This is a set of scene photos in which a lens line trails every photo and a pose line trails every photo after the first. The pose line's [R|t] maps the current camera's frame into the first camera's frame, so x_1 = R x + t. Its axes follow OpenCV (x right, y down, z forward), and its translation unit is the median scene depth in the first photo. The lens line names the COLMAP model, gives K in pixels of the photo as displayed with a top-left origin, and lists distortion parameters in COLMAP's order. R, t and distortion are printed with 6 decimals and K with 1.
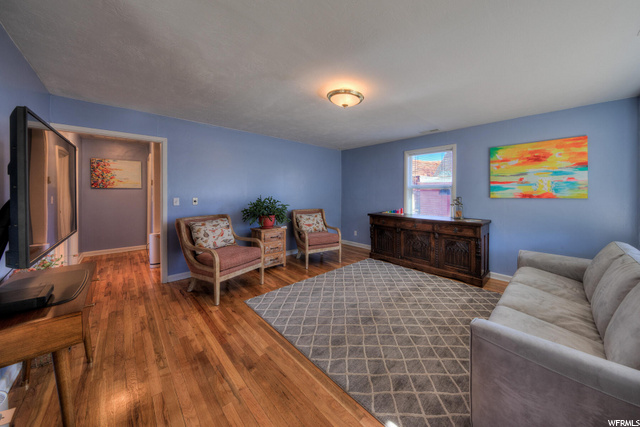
lens RADIAL K [[224.4, 0, 342.3], [0, 224.4, 195.8], [0, 0, 1]] dist [-0.001211, -0.000539]
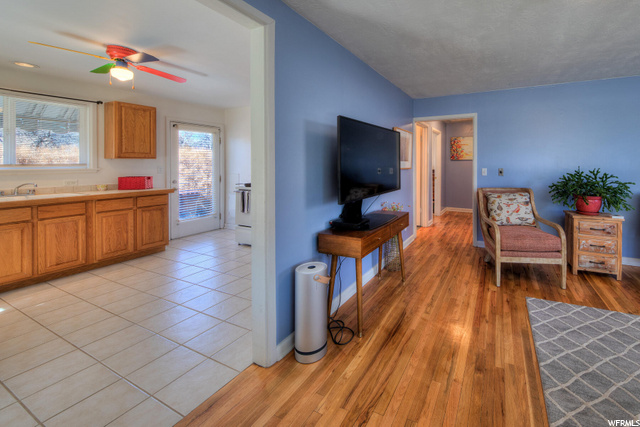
lens RADIAL K [[247.1, 0, 393.7], [0, 247.1, 164.2], [0, 0, 1]] dist [-0.004639, -0.000959]
pose [[0.384226, 0.001607, -0.923238, 0.173915], [-0.013839, 0.999896, -0.004019, 0.000435], [0.923135, 0.014321, 0.384209, 0.181099]]
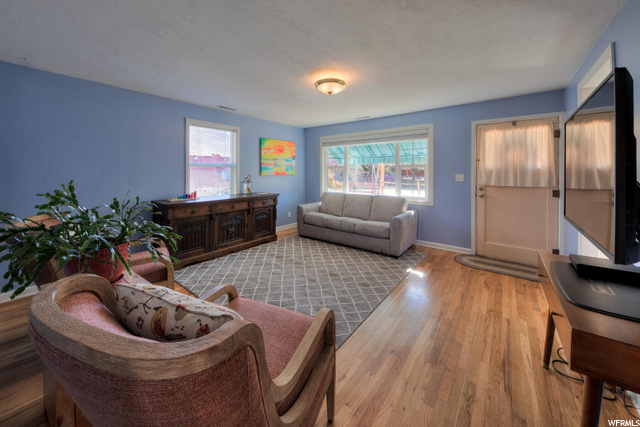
lens RADIAL K [[224.4, 0, 337.5], [0, 224.4, 178.5], [0, 0, 1]] dist [-0.001211, -0.000539]
pose [[-0.153417, -0.031529, 0.987658, -0.764777], [0.011267, 0.999370, 0.033653, -0.013539], [-0.988097, 0.016291, -0.152965, 0.805996]]
